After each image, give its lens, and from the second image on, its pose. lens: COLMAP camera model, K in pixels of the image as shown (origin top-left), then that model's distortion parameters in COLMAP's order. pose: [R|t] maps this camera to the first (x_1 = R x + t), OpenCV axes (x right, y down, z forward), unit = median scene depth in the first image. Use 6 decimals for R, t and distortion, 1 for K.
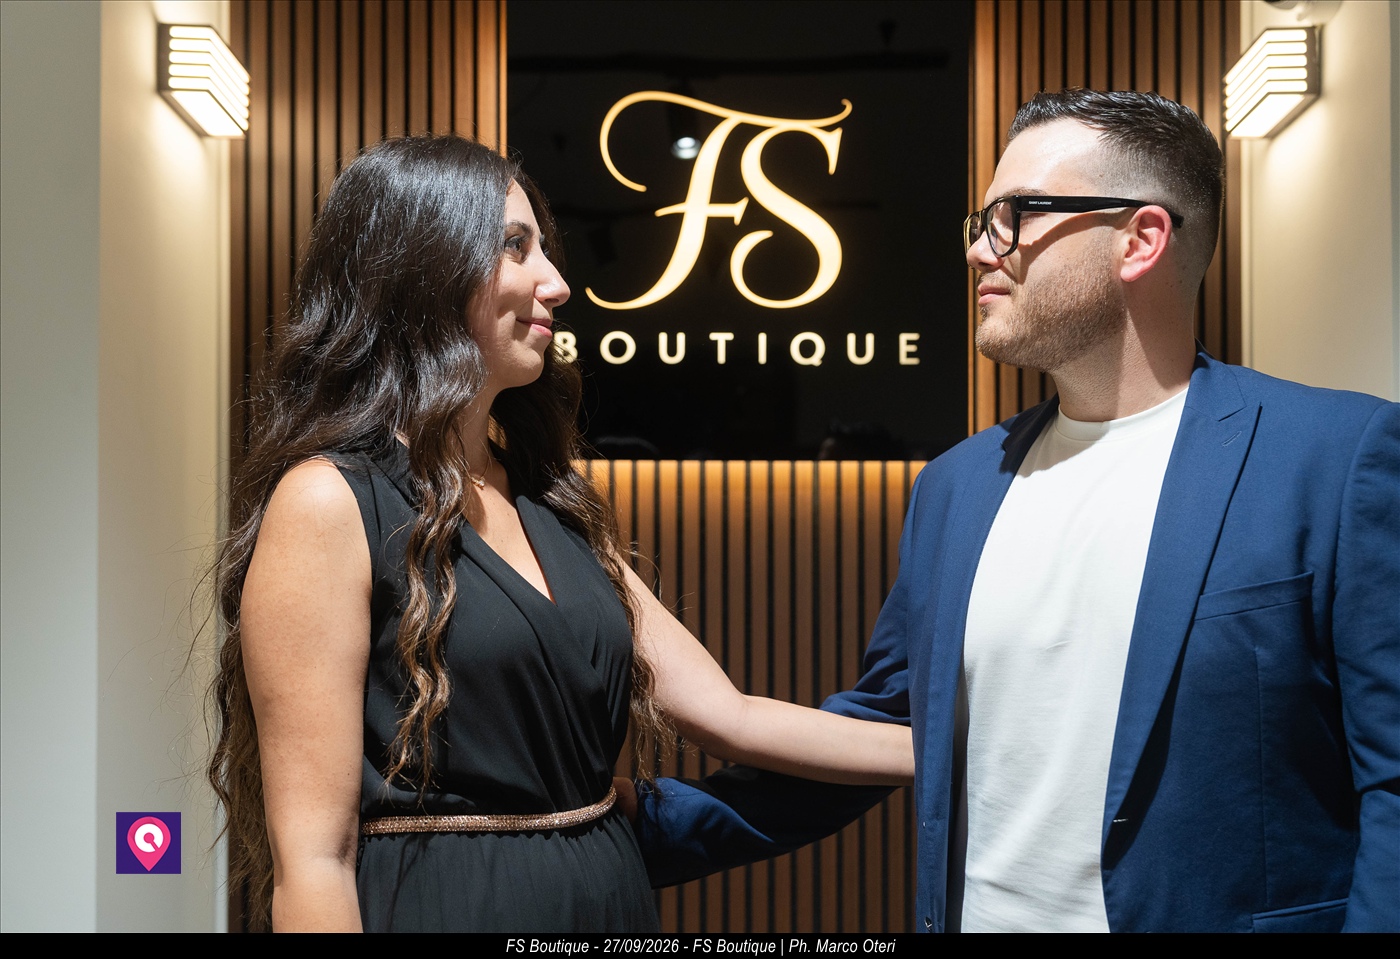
lens RADIAL K [[1369.9, 0, 742.3], [0, 1369.9, 631.4], [0, 0, 1]] dist [-0.034386, 0.000000]
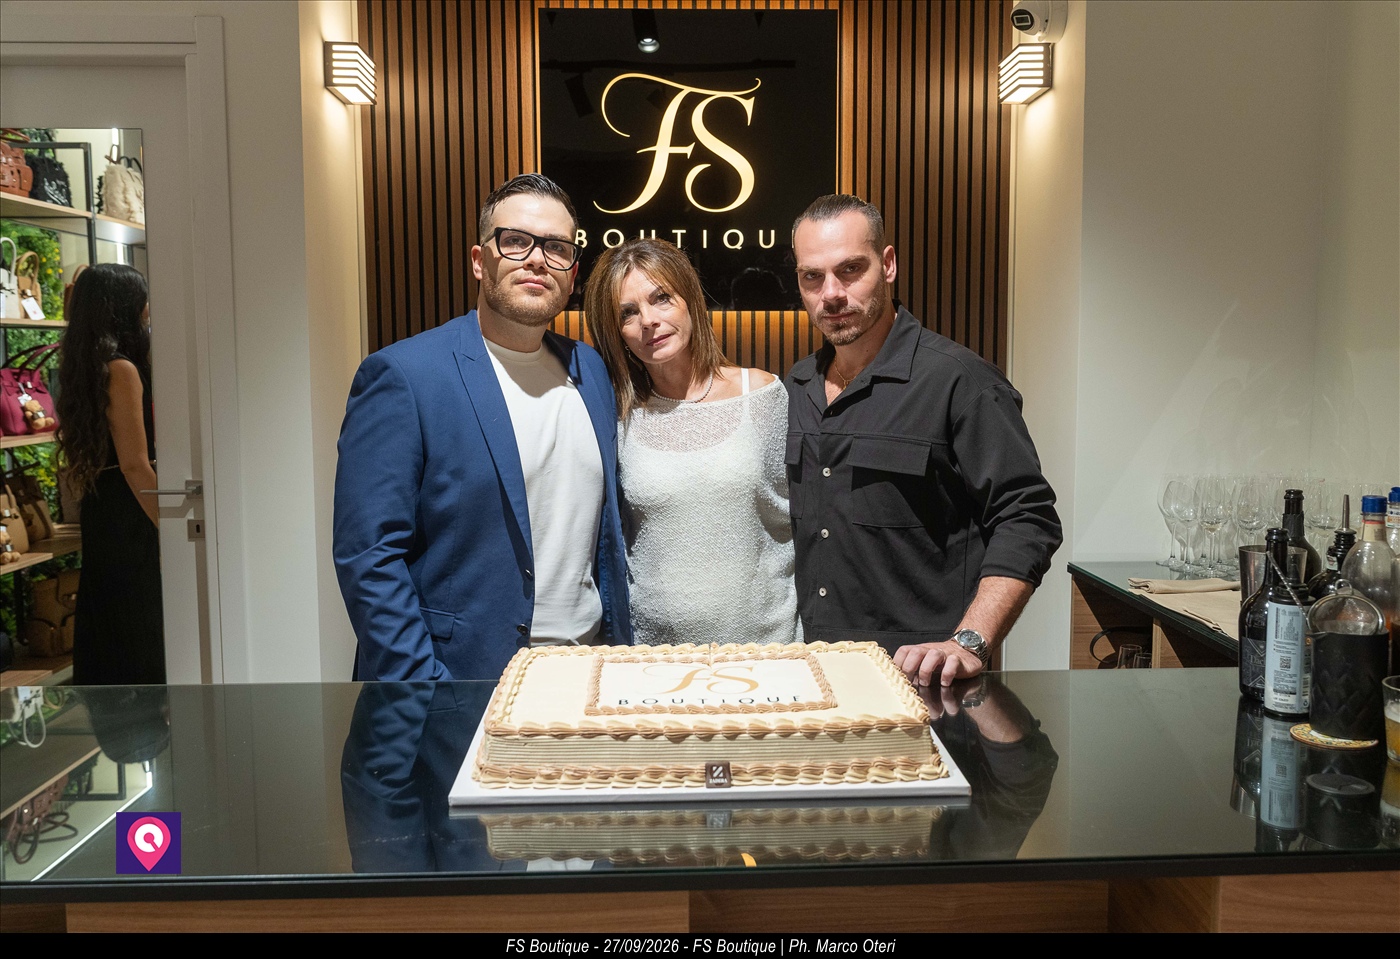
lens RADIAL K [[1251.2, 0, 702.4], [0, 1251.2, 484.3], [0, 0, 1]] dist [-0.003145, 0.009220]
pose [[0.999947, -0.004312, 0.009353, -0.002907], [0.003391, 0.995342, 0.096349, -0.064256], [-0.009725, -0.096312, 0.995304, -0.468961]]
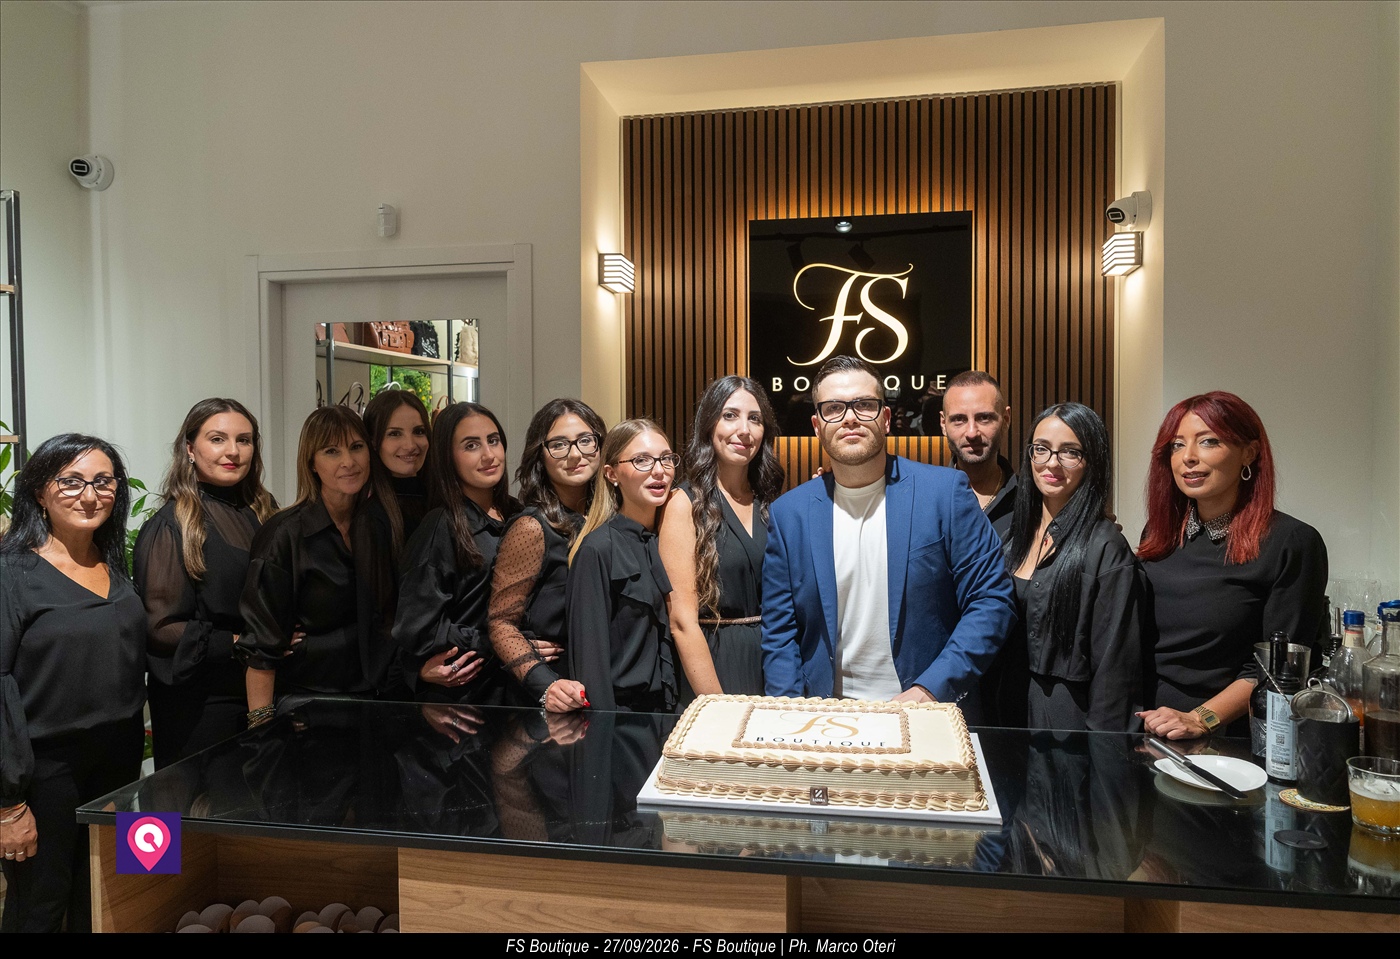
lens RADIAL K [[999.6, 0, 699.3], [0, 999.6, 481.0], [0, 0, 1]] dist [0.005406, -0.004333]
pose [[0.979009, 0.004030, -0.203777, 0.072112], [0.003135, 0.999388, 0.034826, -0.110766], [0.203793, -0.034734, 0.978398, -0.573174]]
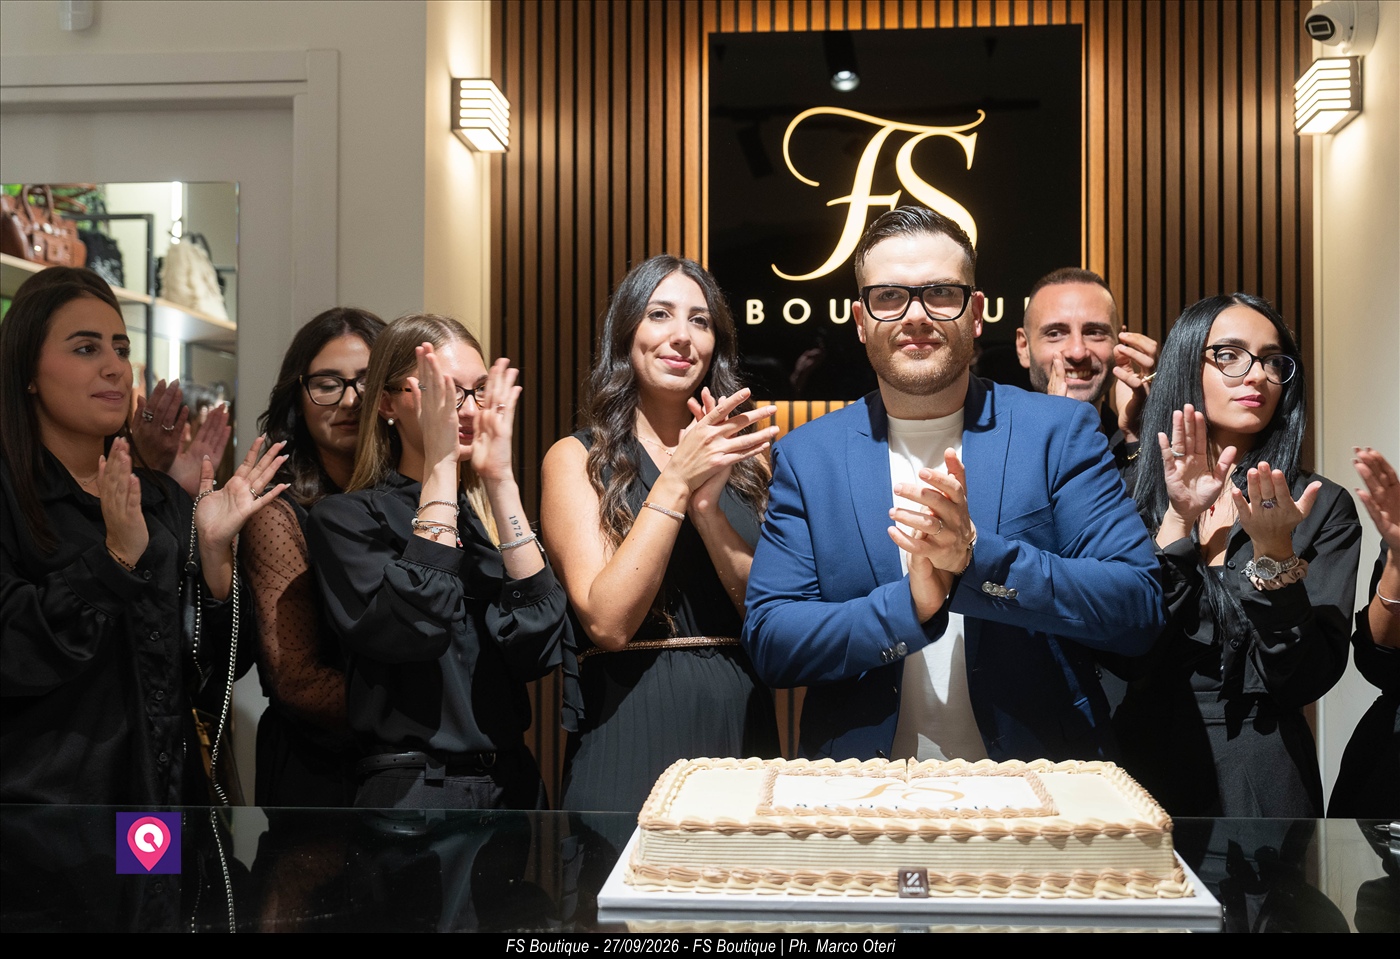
lens RADIAL K [[1763.5, 0, 712.3], [0, 1763.5, 497.4], [0, 0, 1]] dist [0.018031, 0.000000]
pose [[0.994198, 0.000175, -0.107570, 0.006137], [-0.002124, 0.999836, -0.018003, -0.007797], [0.107549, 0.018127, 0.994035, -0.614145]]
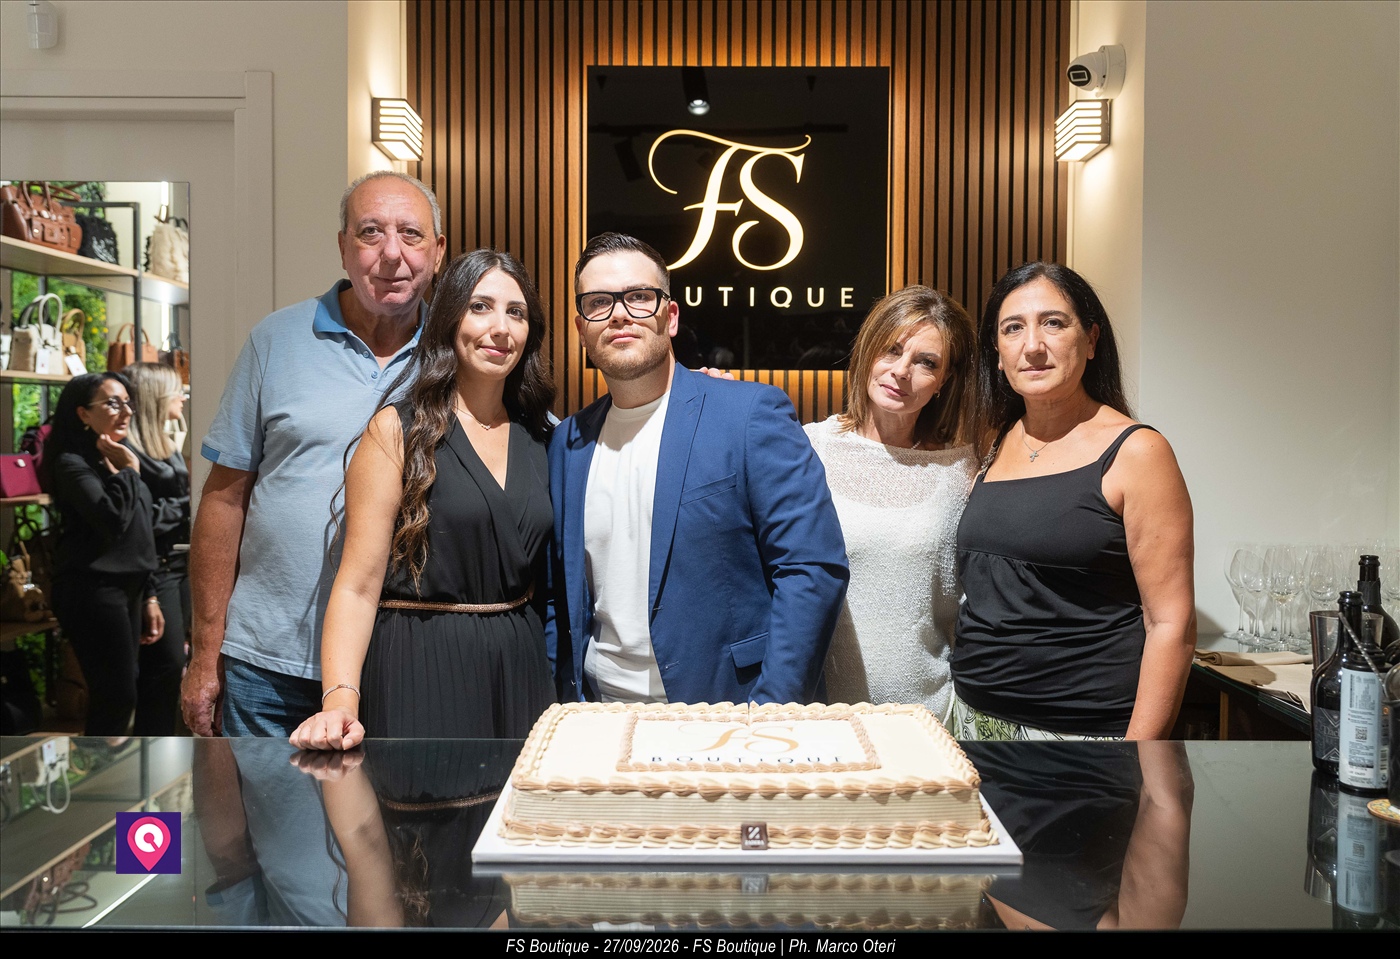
lens RADIAL K [[1291.4, 0, 702.0], [0, 1291.4, 481.2], [0, 0, 1]] dist [-0.000126, 0.000000]
pose [[0.999557, 0.007851, -0.028697, 0.001658], [-0.006857, 0.999378, 0.034585, -0.048964], [0.028951, -0.034373, 0.998990, -0.468735]]
